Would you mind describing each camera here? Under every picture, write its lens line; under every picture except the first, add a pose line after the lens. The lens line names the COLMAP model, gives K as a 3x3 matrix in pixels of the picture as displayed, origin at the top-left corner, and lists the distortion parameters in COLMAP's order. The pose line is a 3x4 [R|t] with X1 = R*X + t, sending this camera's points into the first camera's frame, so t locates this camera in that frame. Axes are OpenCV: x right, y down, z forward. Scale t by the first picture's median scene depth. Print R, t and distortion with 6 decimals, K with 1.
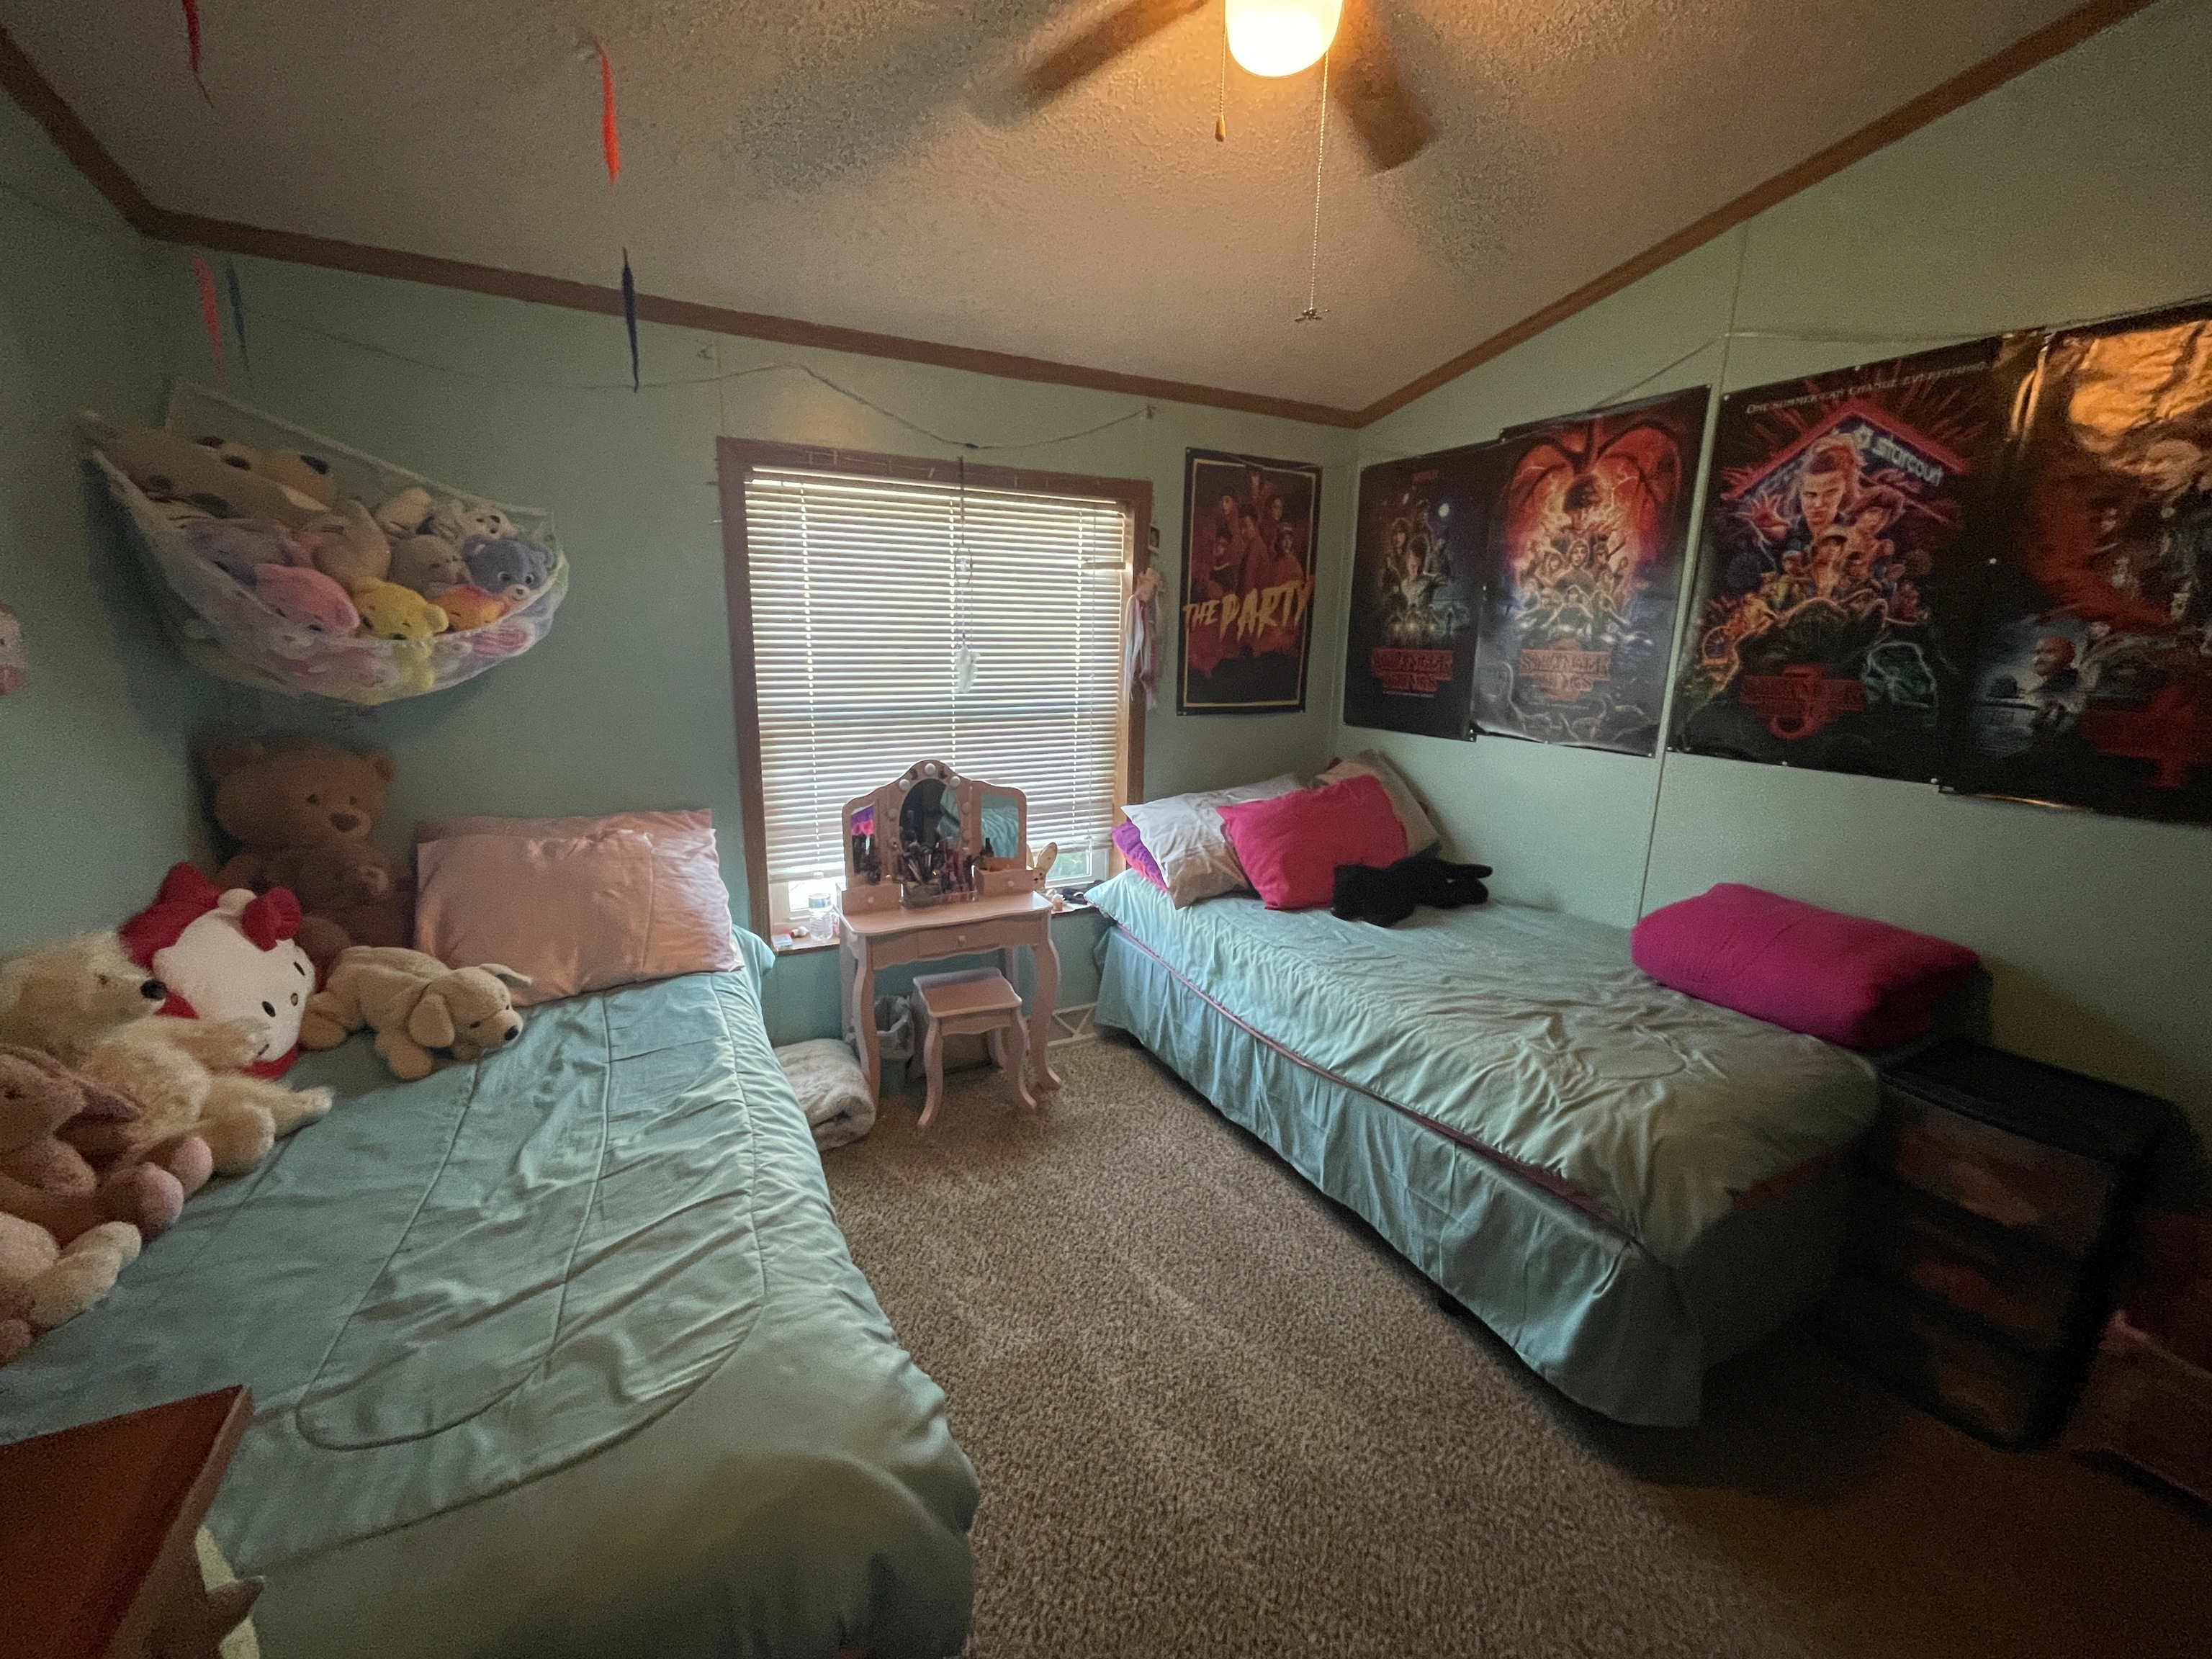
lens RADIAL K [[886.6, 0, 1106.0], [0, 886.6, 829.5], [0, 0, 1]] dist [-0.001364, -0.000234]
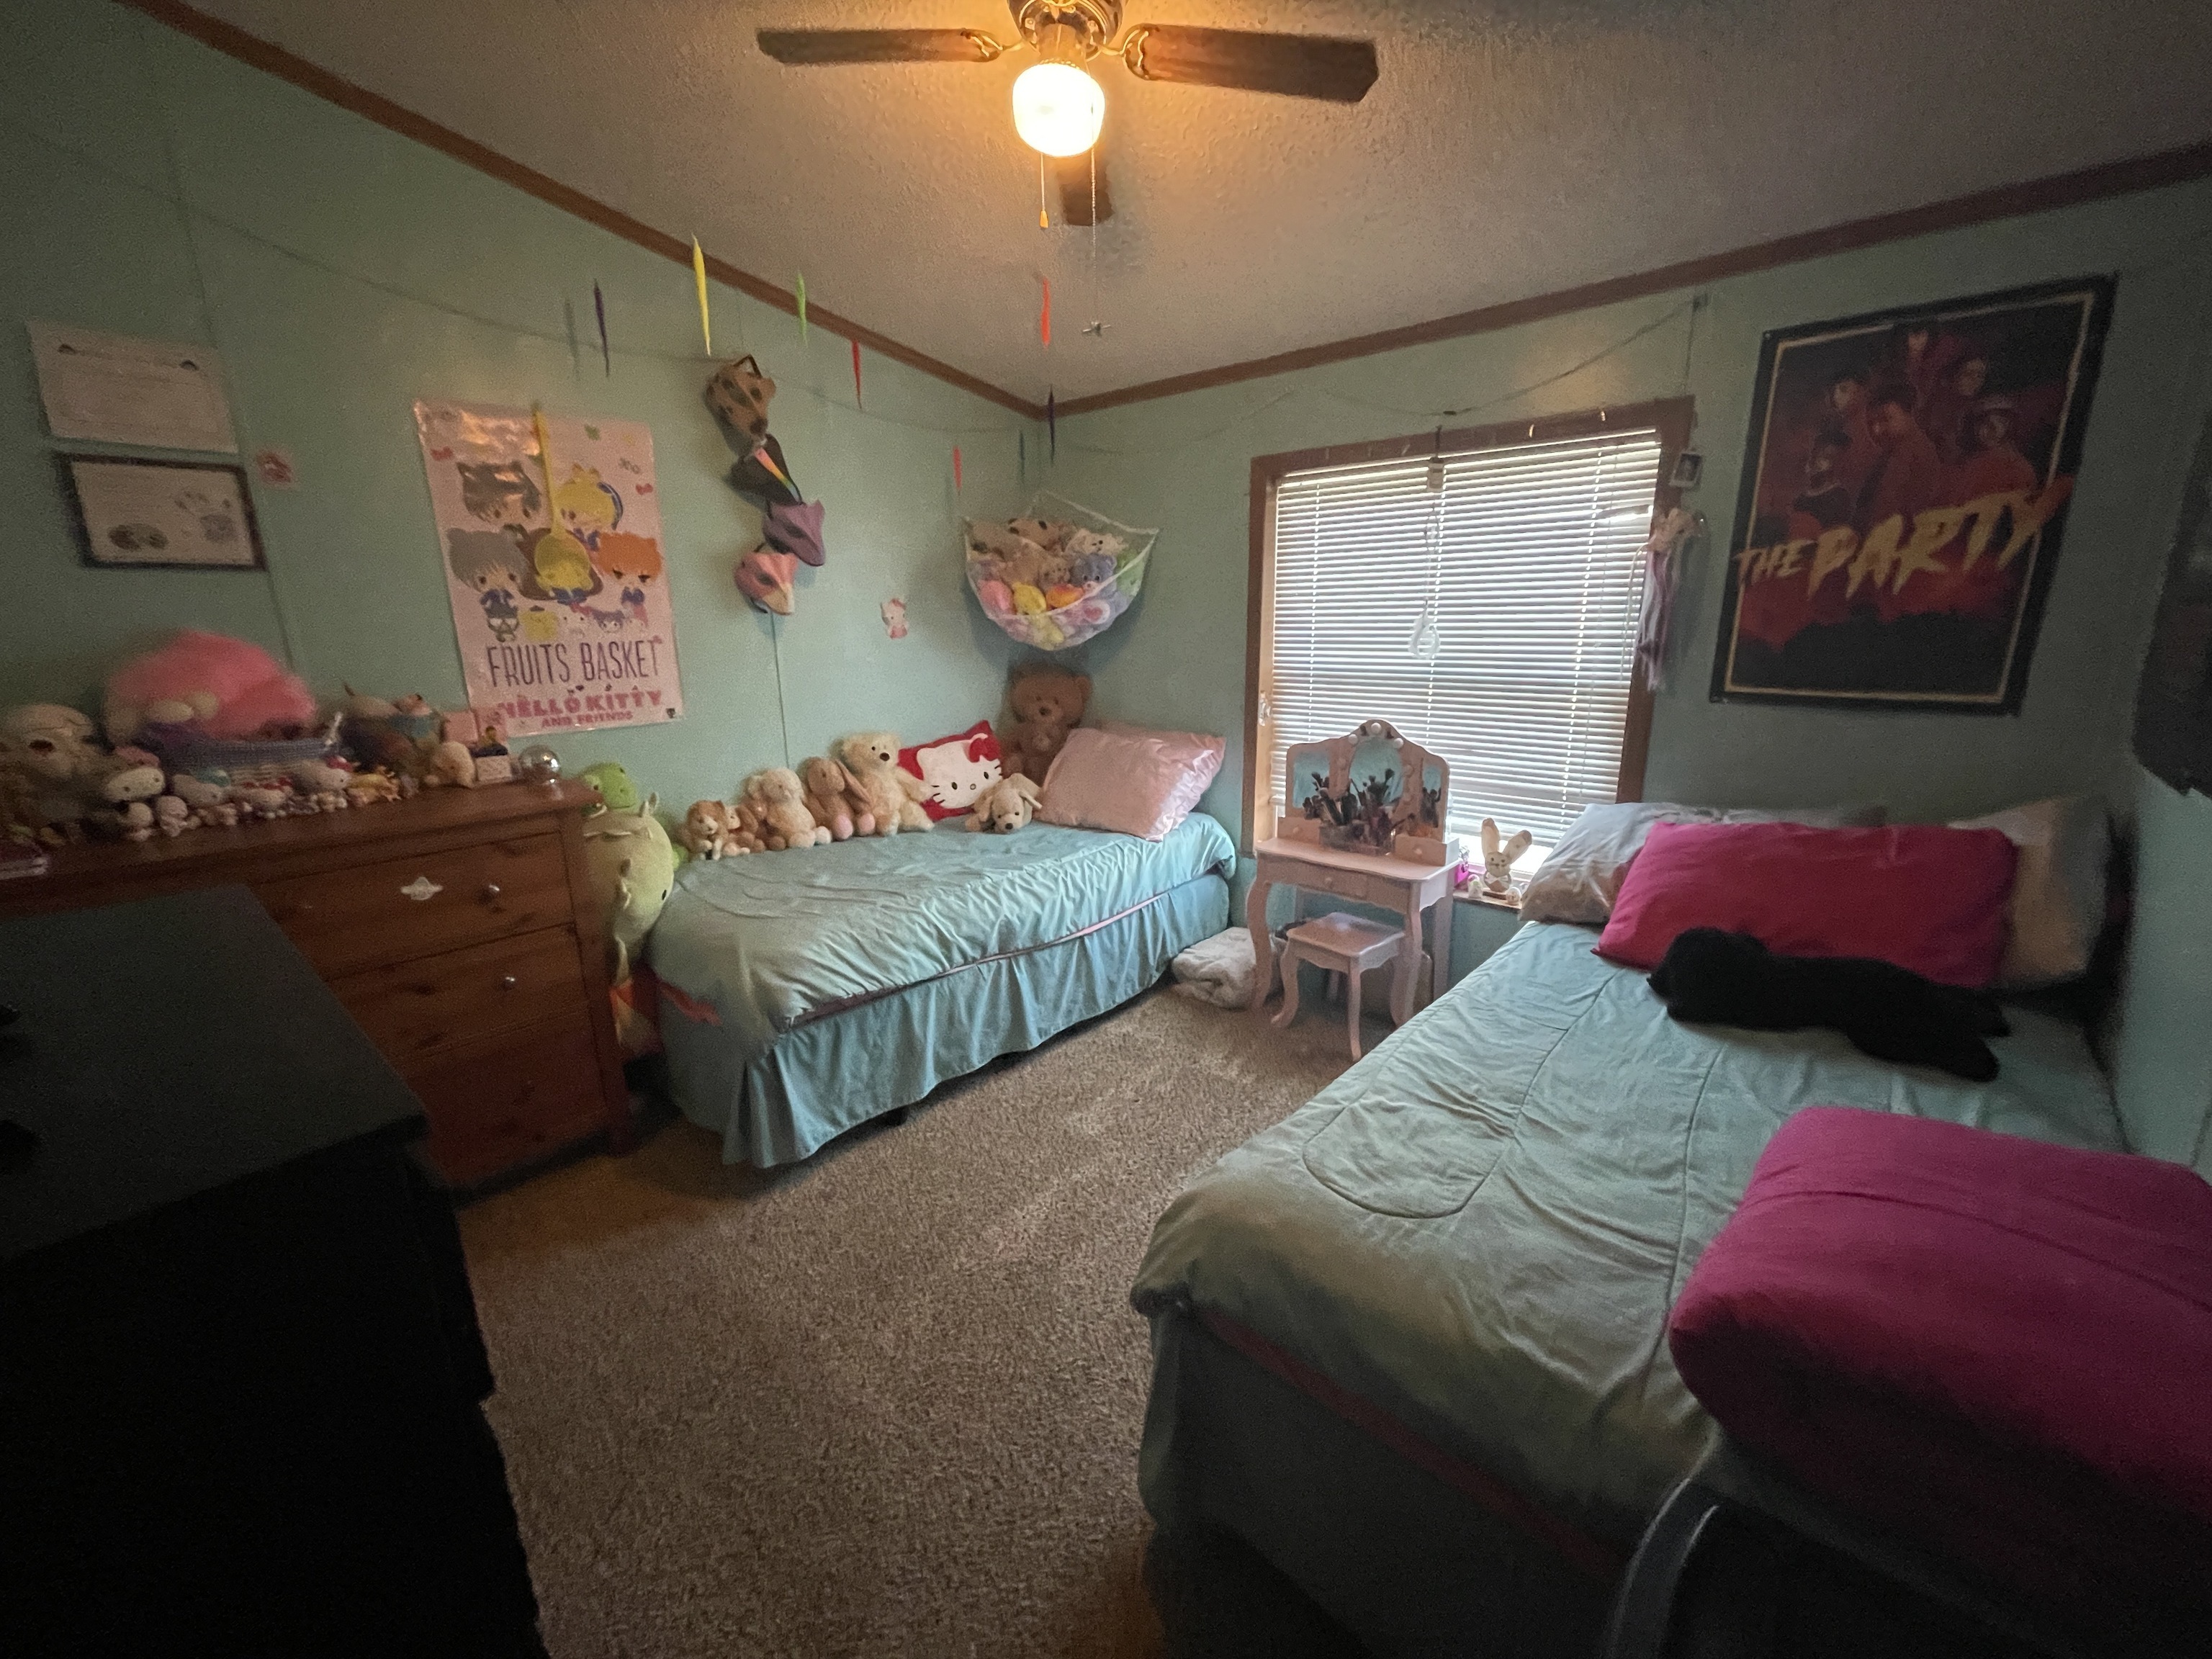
lens RADIAL K [[886.6, 0, 1106.0], [0, 886.6, 829.5], [0, 0, 1]] dist [-0.001364, -0.000234]
pose [[0.354449, 0.203970, -0.912558, 0.640379], [-0.181229, 0.972400, 0.146954, -0.043669], [0.917345, 0.113294, 0.381631, 0.275287]]
